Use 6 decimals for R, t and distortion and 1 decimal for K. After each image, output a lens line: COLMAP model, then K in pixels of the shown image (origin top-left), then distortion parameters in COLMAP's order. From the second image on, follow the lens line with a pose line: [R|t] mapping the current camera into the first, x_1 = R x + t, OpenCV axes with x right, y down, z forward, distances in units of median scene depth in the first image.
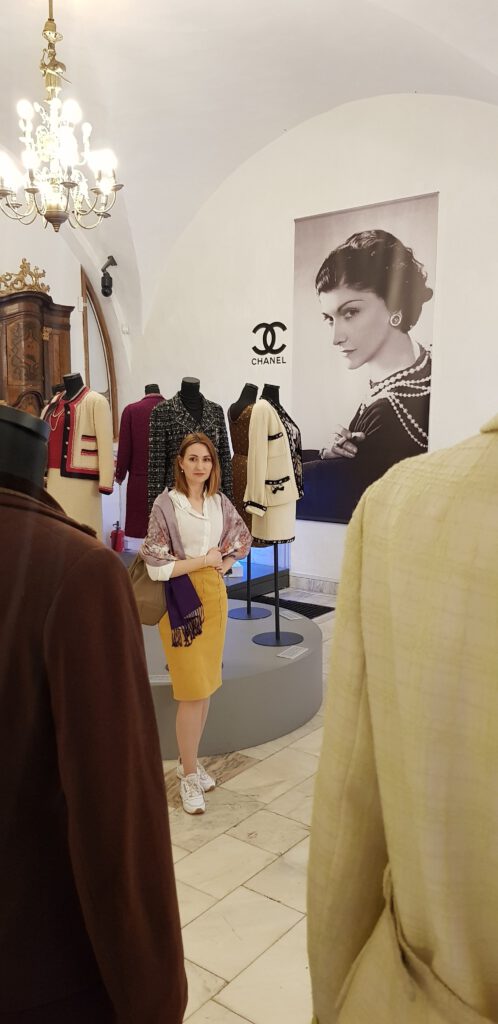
lens RADIAL K [[788.9, 0, 250.6], [0, 788.9, 517.3], [0, 0, 1]] dist [0.065171, -0.090544]
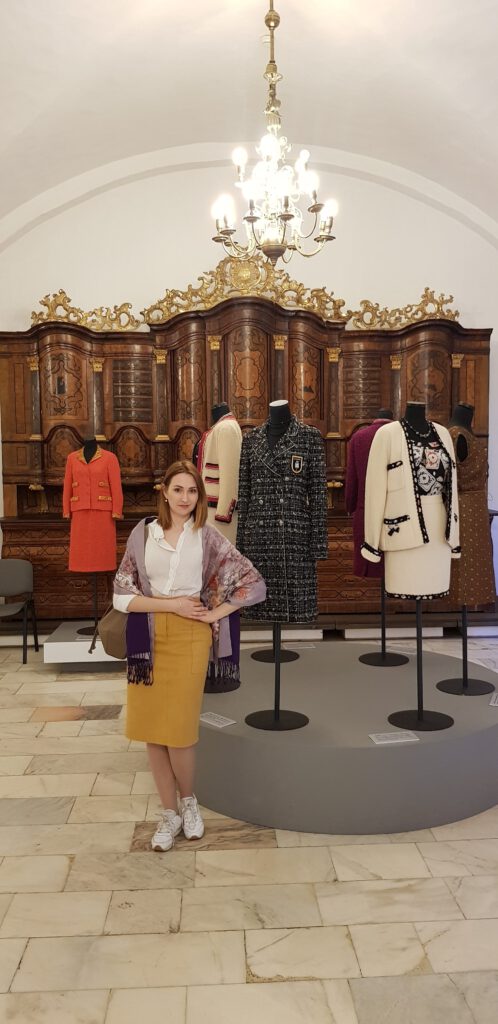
lens RADIAL K [[782.8, 0, 249.0], [0, 782.8, 512.0], [0, 0, 1]] dist [0.076127, -0.123026]
pose [[0.657518, 0.050047, -0.751774, 0.513786], [-0.085811, 0.996273, -0.008729, -0.032905], [0.748536, 0.070250, 0.659363, 0.336598]]
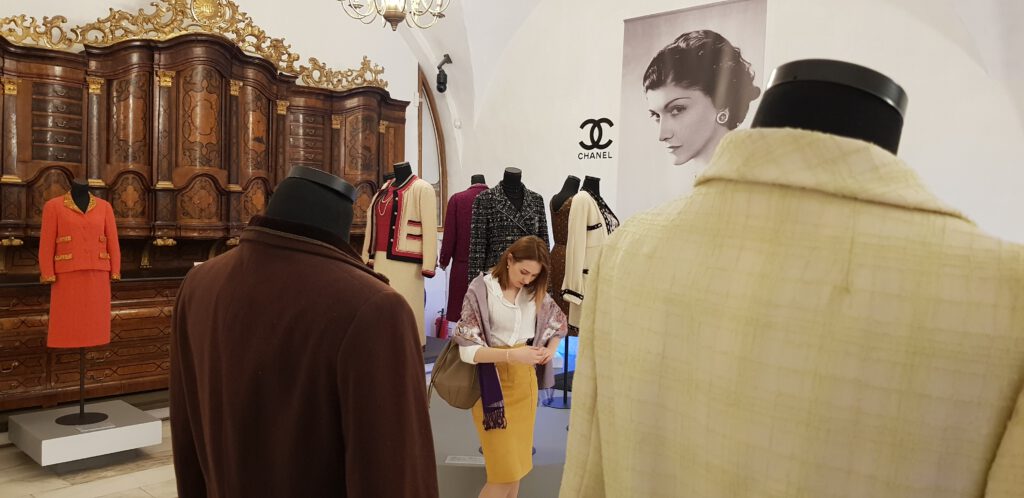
lens RADIAL K [[788.2, 0, 507.7], [0, 788.2, 266.8], [0, 0, 1]] dist [0.070023, -0.145209]
pose [[0.995336, 0.031519, -0.091178, 0.013851], [-0.036698, 0.997773, -0.055695, 0.009730], [0.089220, 0.058781, 0.994276, -0.021853]]
